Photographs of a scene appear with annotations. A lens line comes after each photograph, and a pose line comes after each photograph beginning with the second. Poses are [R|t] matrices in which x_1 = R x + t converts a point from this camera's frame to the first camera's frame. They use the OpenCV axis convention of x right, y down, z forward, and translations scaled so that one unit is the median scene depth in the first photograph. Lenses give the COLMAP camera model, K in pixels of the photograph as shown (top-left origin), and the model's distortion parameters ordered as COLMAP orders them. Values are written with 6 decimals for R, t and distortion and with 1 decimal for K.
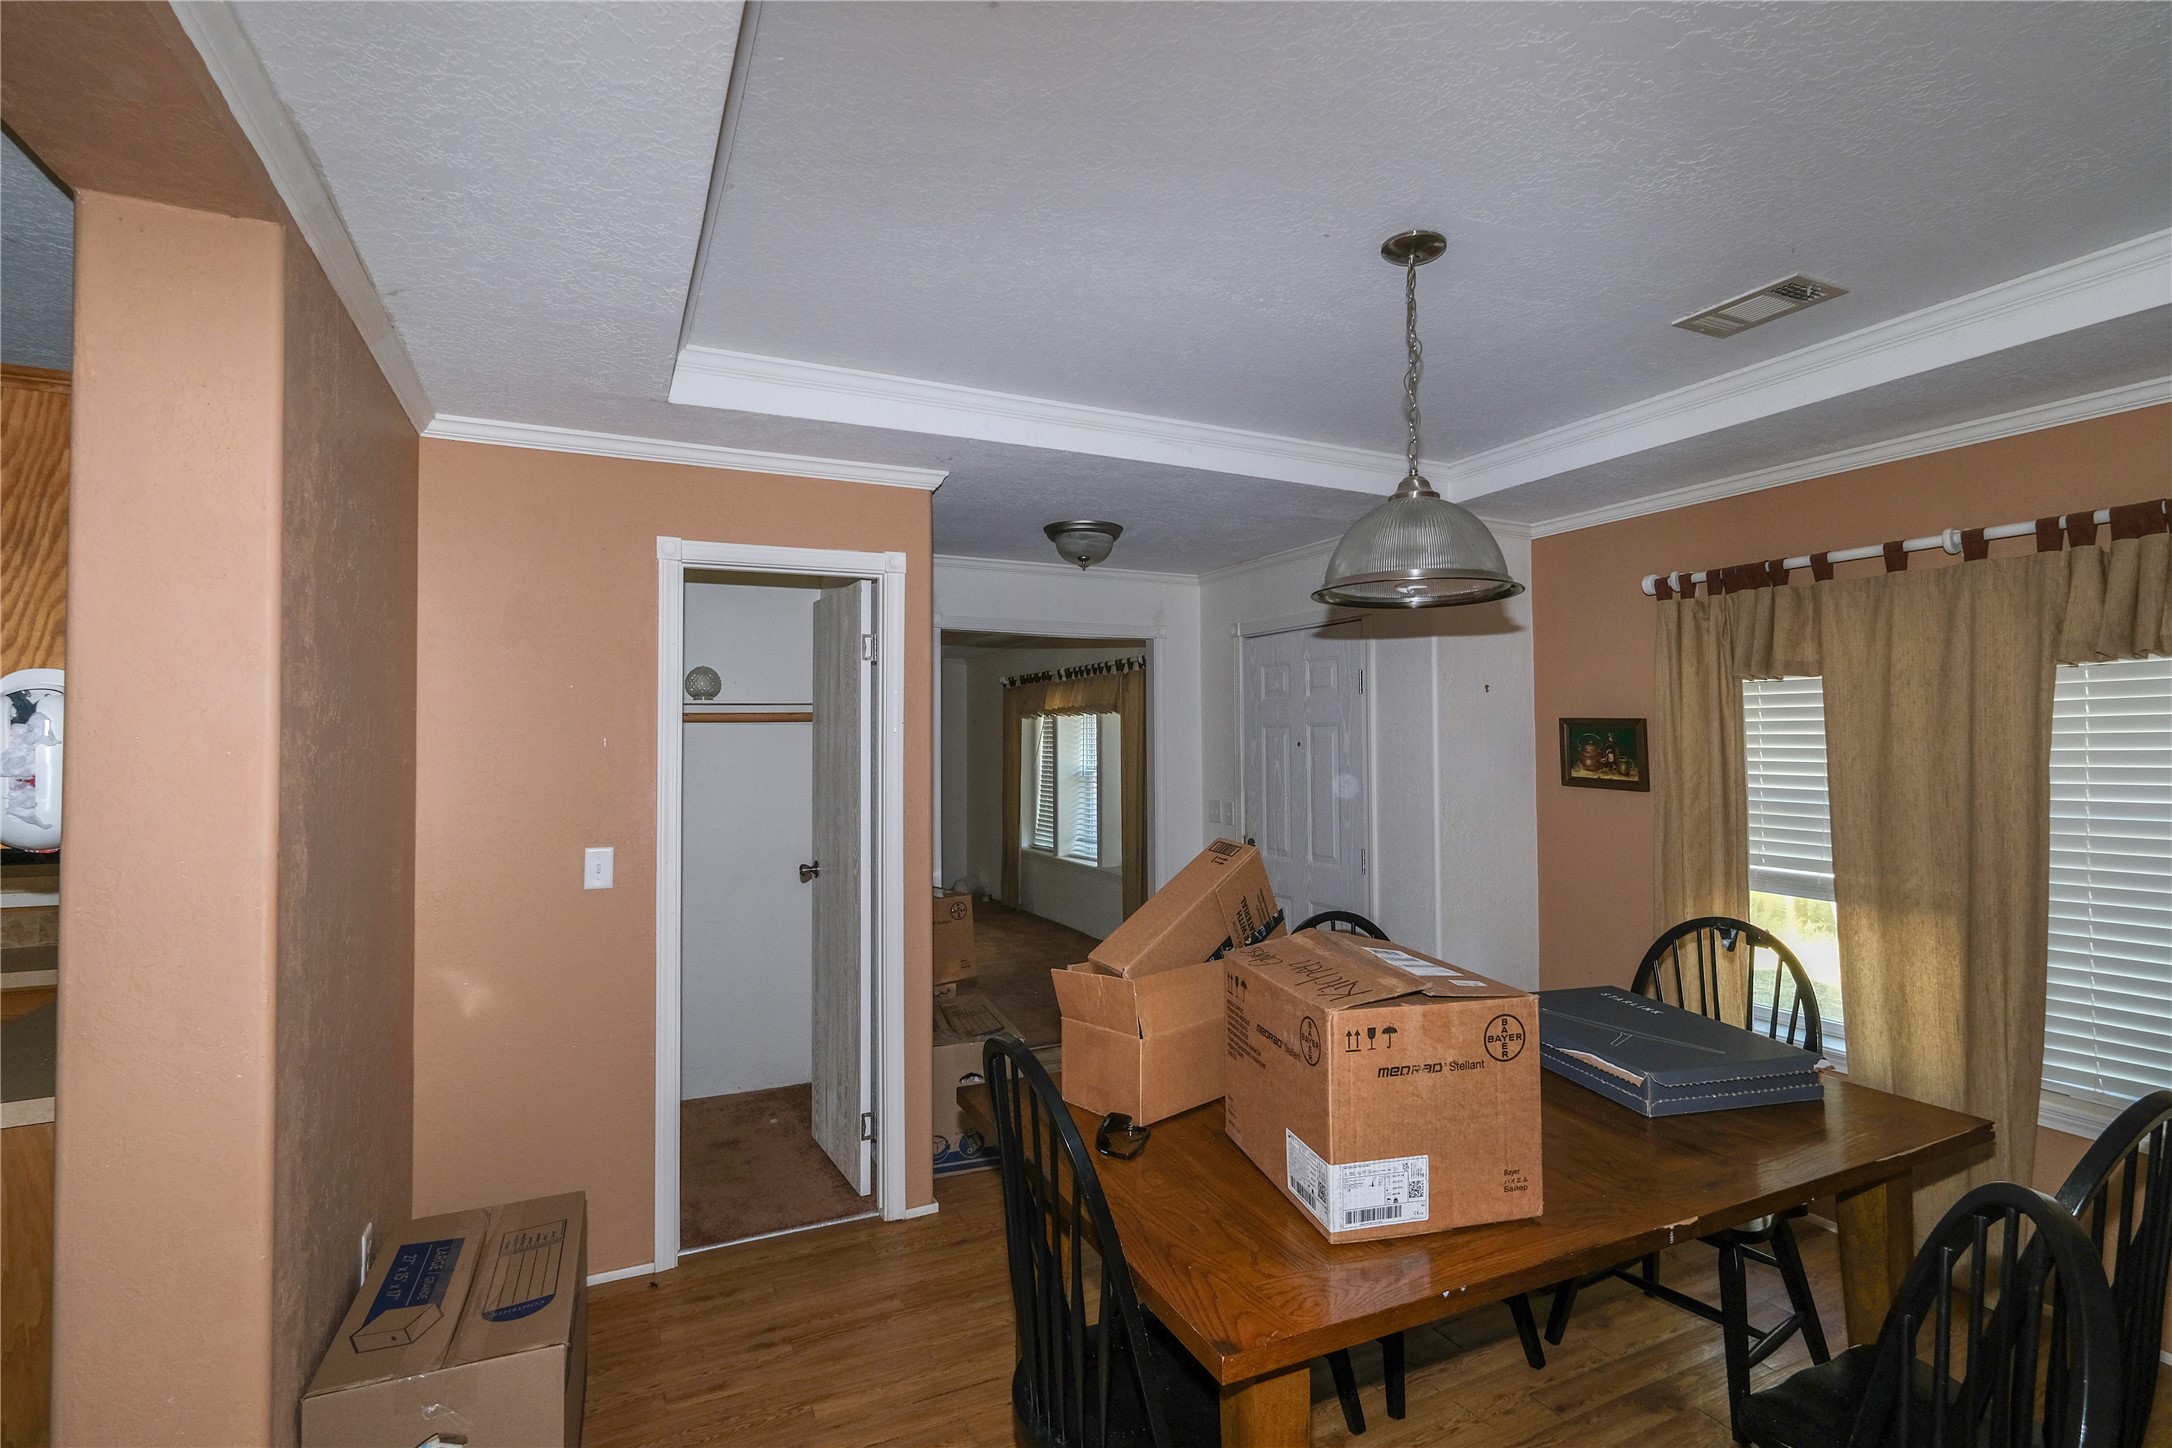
lens RADIAL K [[1015.4, 0, 1084.0], [0, 1015.4, 729.4], [0, 0, 1]] dist [0.000324, 0.000077]
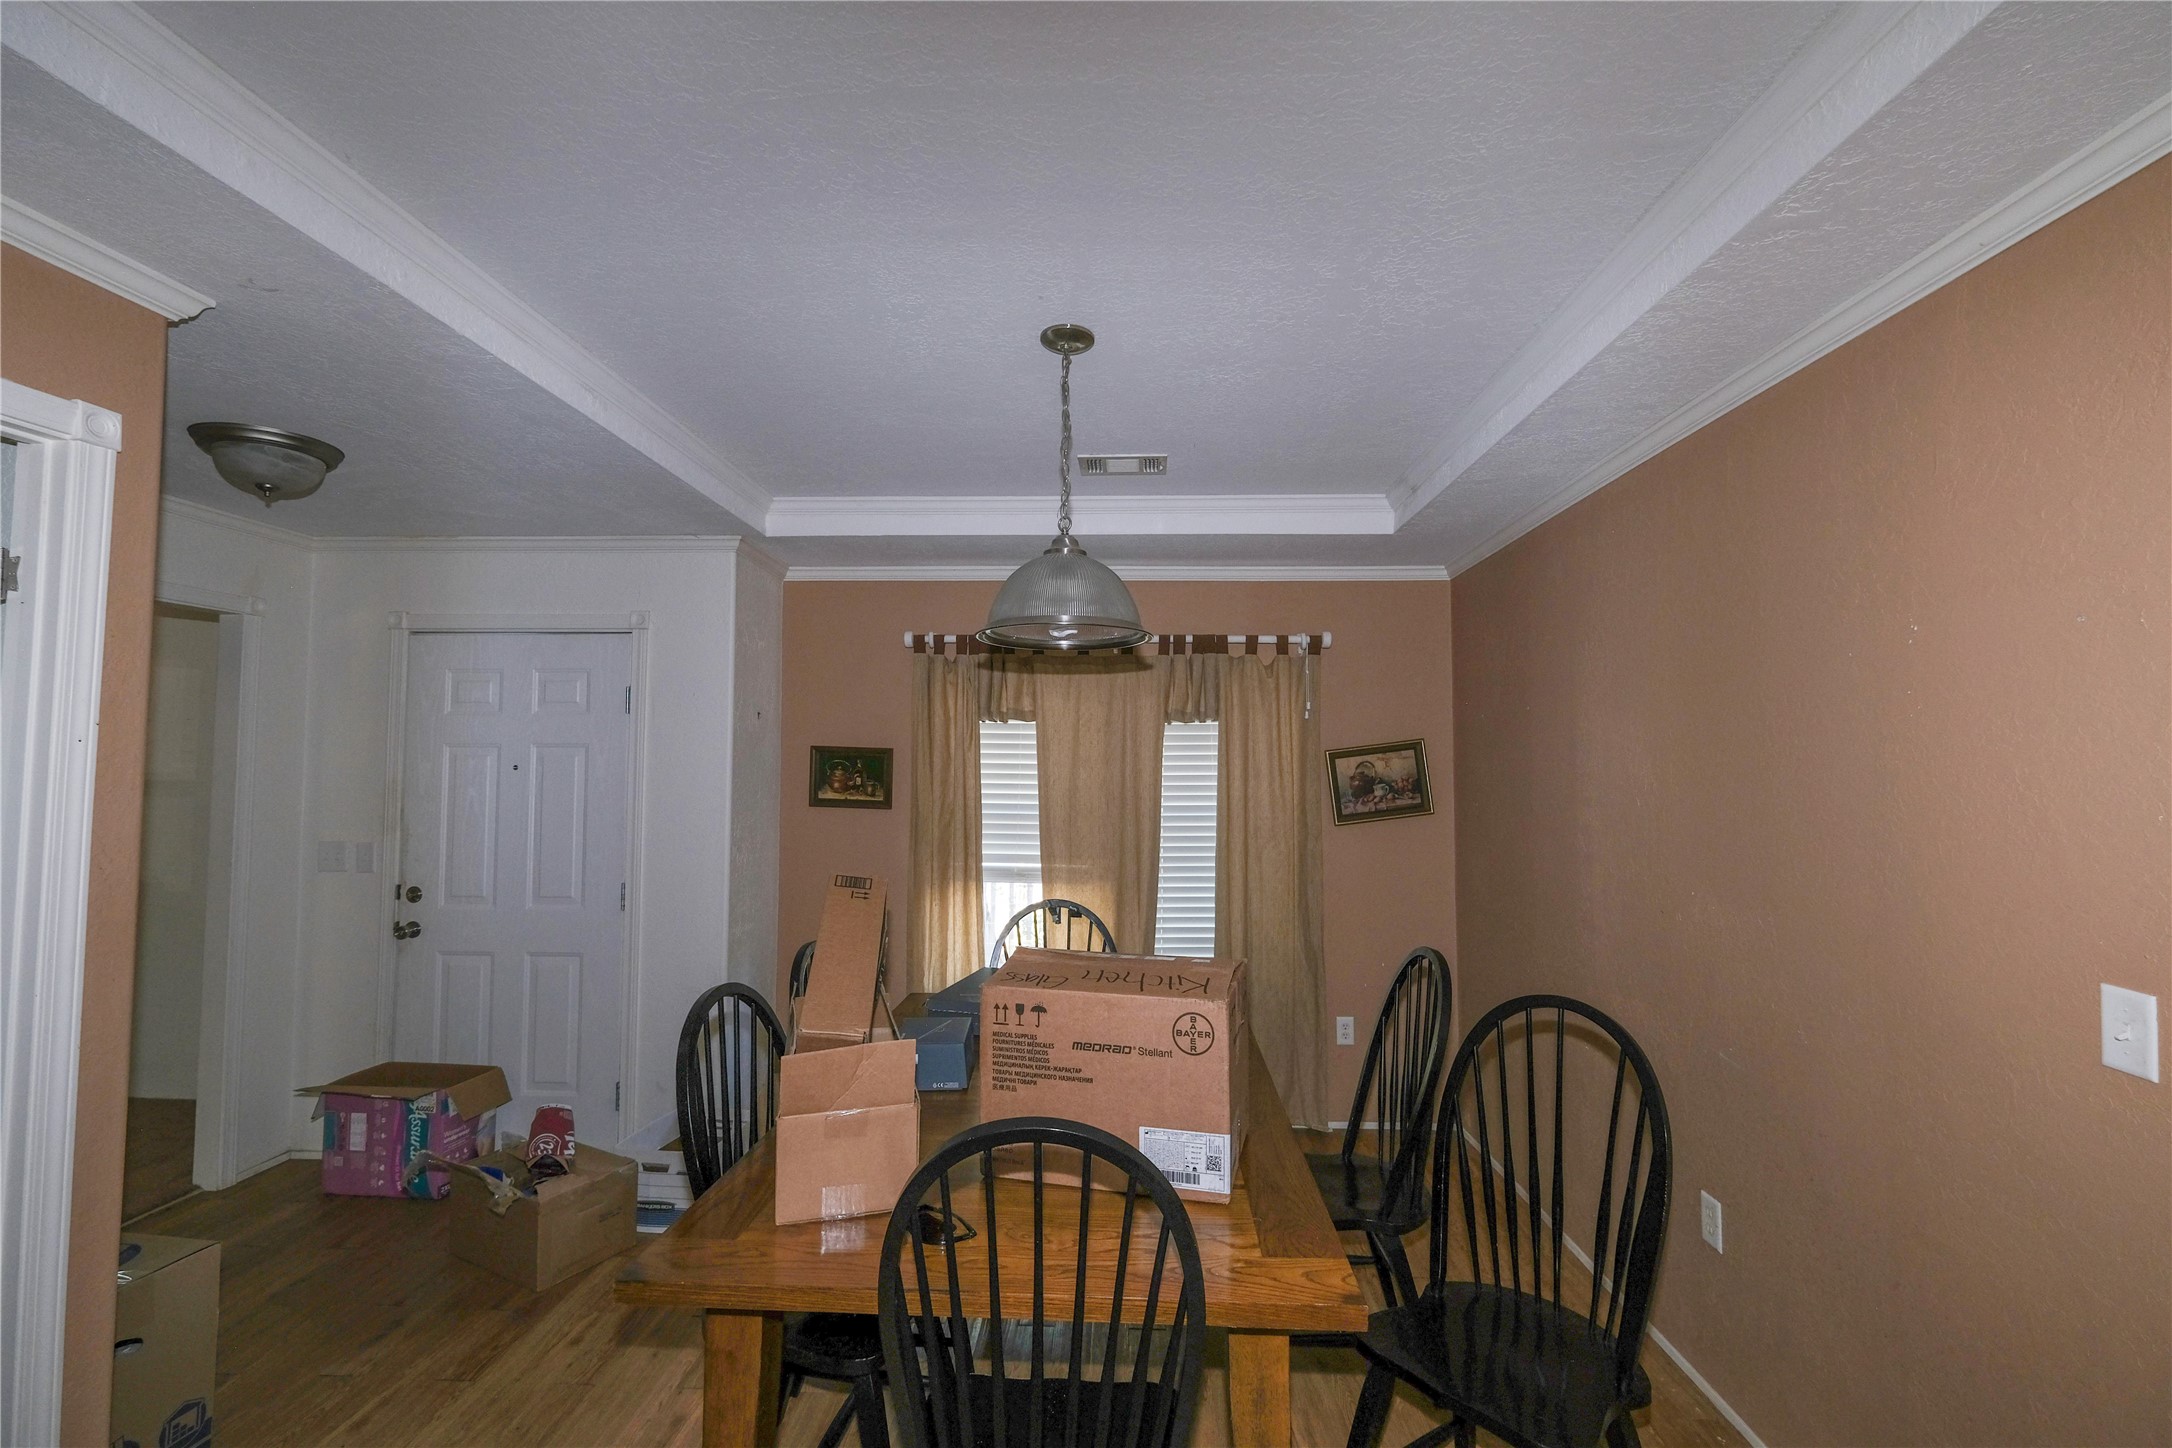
lens RADIAL K [[955.8, 0, 1082.5], [0, 955.8, 722.9], [0, 0, 1]] dist [0.003025, -0.000643]
pose [[0.480838, 0.048764, 0.875453, -0.396748], [-0.018518, 0.998794, -0.045463, 0.007438], [-0.876614, 0.005649, 0.481161, 0.306531]]
